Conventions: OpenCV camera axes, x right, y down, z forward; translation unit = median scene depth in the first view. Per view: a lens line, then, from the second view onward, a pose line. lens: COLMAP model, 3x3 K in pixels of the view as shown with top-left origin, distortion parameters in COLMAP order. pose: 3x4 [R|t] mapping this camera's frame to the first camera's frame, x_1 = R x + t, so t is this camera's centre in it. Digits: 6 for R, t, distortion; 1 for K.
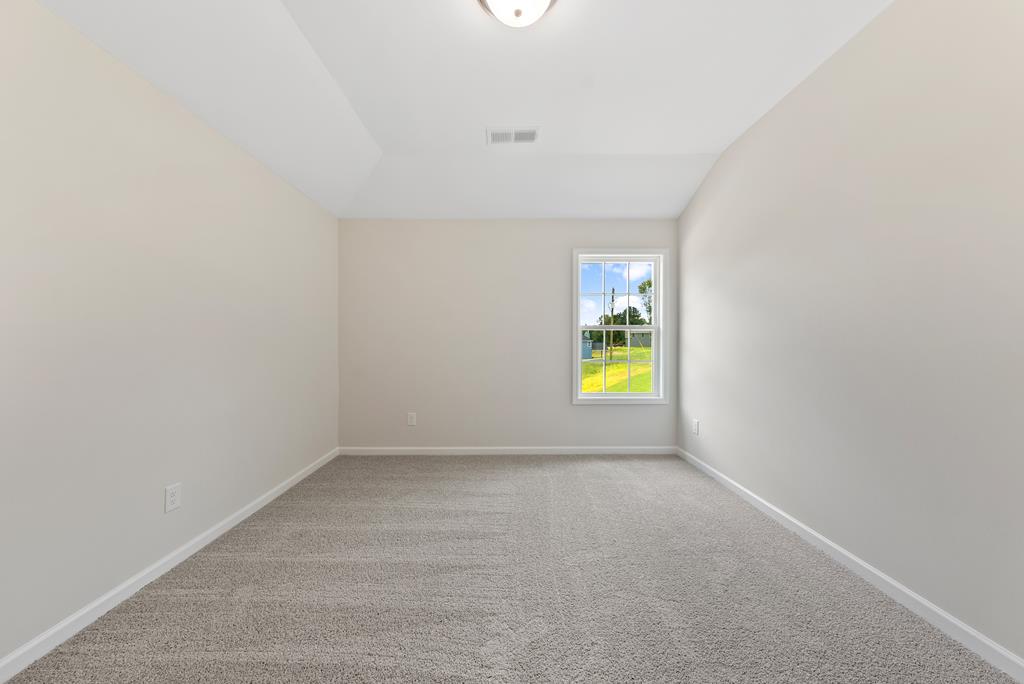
lens RADIAL K [[358.3, 0, 509.6], [0, 358.3, 336.1], [0, 0, 1]] dist [0.000125, -0.000030]
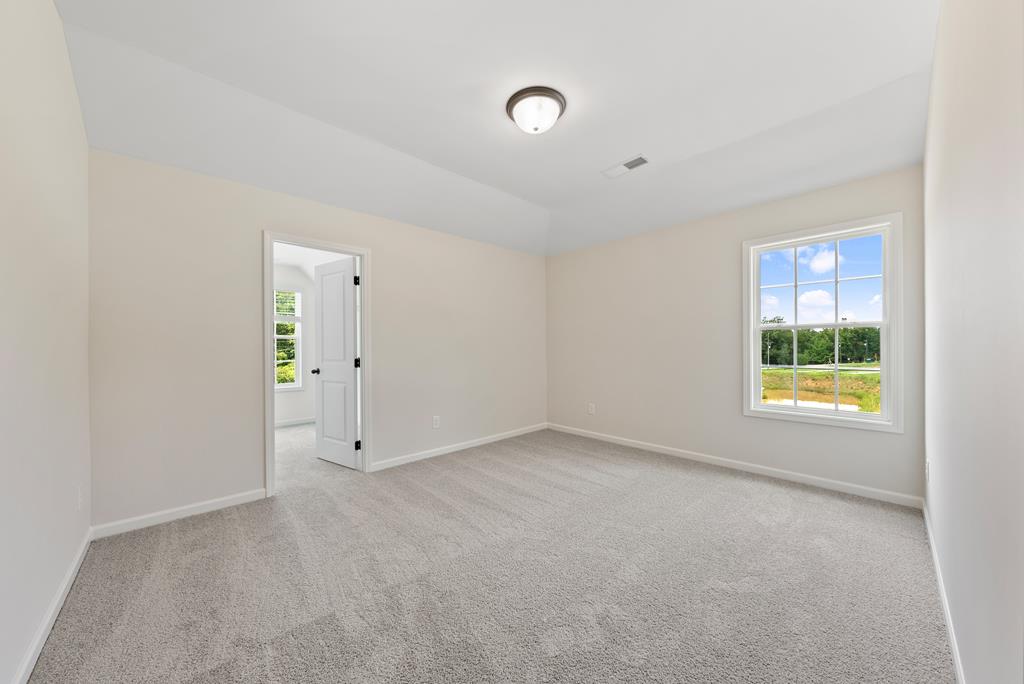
lens RADIAL K [[355.1, 0, 509.5], [0, 355.1, 341.2], [0, 0, 1]] dist [-0.001280, -0.000108]
pose [[0.674511, -0.016331, -0.738084, 0.546553], [0.015093, 0.999851, -0.008330, 0.004244], [0.738110, -0.005521, 0.674658, -0.042721]]
